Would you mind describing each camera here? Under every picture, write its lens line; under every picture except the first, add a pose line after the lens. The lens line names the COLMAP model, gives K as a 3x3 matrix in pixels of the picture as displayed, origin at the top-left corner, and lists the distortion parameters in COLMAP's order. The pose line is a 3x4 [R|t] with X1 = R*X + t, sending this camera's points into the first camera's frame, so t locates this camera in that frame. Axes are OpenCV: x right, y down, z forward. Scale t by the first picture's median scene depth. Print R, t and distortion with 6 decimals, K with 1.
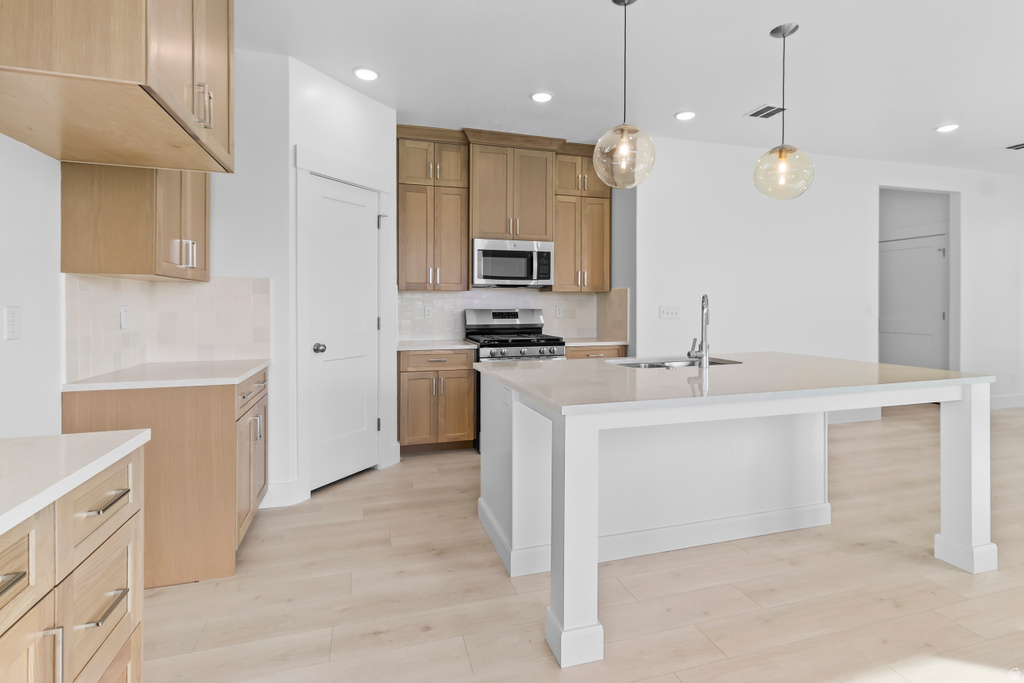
lens RADIAL K [[478.8, 0, 504.1], [0, 478.8, 315.0], [0, 0, 1]] dist [0.006165, 0.000093]
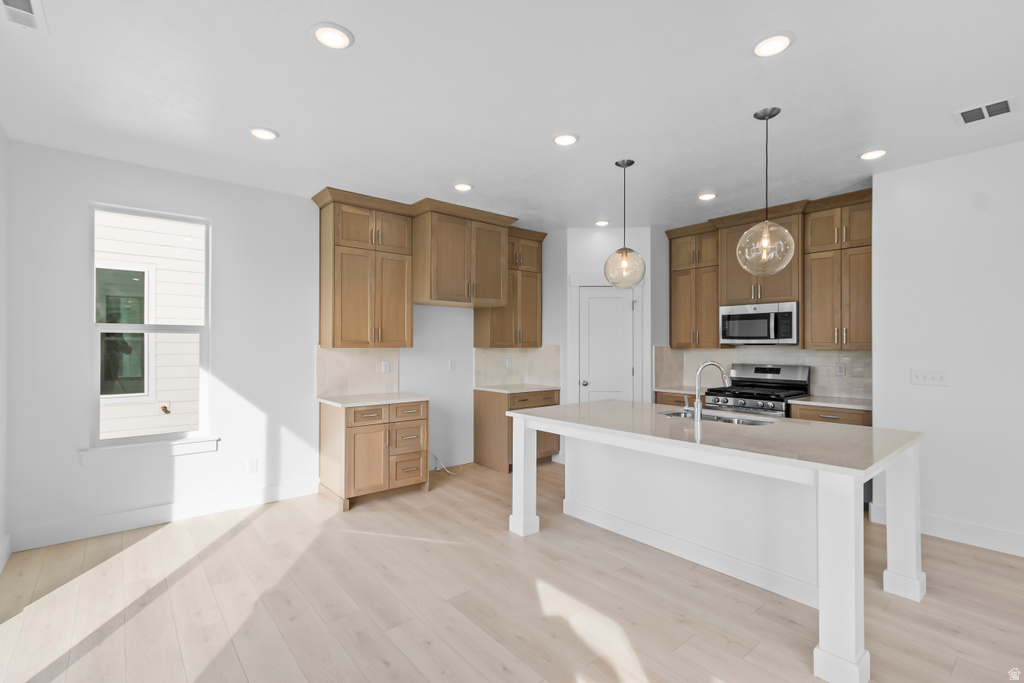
lens RADIAL K [[478.8, 0, 519.8], [0, 478.8, 340.2], [0, 0, 1]] dist [0.006165, 0.000093]
pose [[0.393555, -0.008802, -0.919259, 0.844035], [-0.021491, 0.999593, -0.018772, -0.038962], [0.919050, 0.027143, 0.393205, 0.054749]]
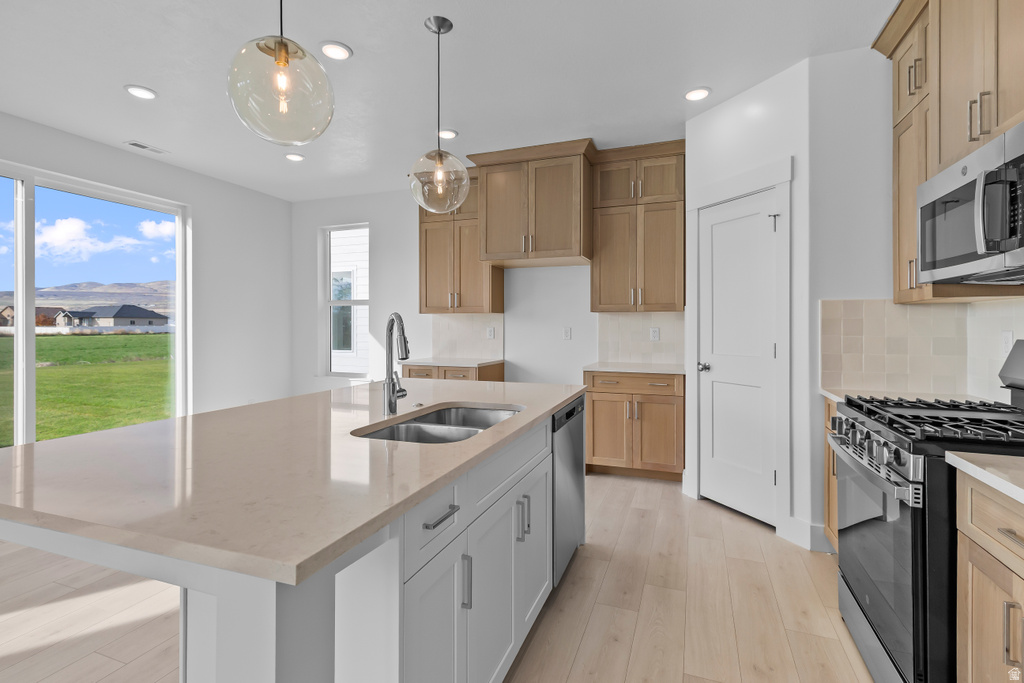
lens RADIAL K [[478.8, 0, 506.3], [0, 478.8, 324.5], [0, 0, 1]] dist [0.006165, 0.000093]
pose [[-0.620612, -0.003784, -0.784109, 0.540581], [-0.018385, 0.999784, 0.009727, -0.022141], [0.783902, 0.020453, -0.620548, 0.962480]]
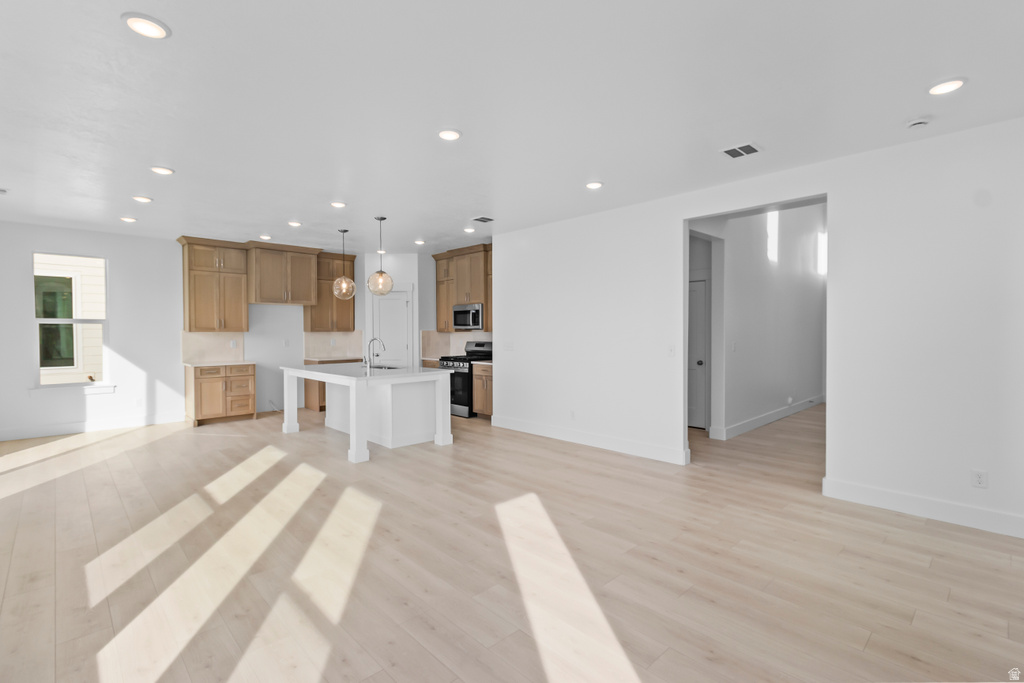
lens RADIAL K [[478.8, 0, 519.5], [0, 478.8, 334.9], [0, 0, 1]] dist [0.006165, 0.000093]
pose [[0.454807, 0.006912, -0.890563, 1.767027], [-0.016435, 0.999865, -0.000633, -0.041666], [0.890438, 0.014924, 0.454859, 0.351285]]
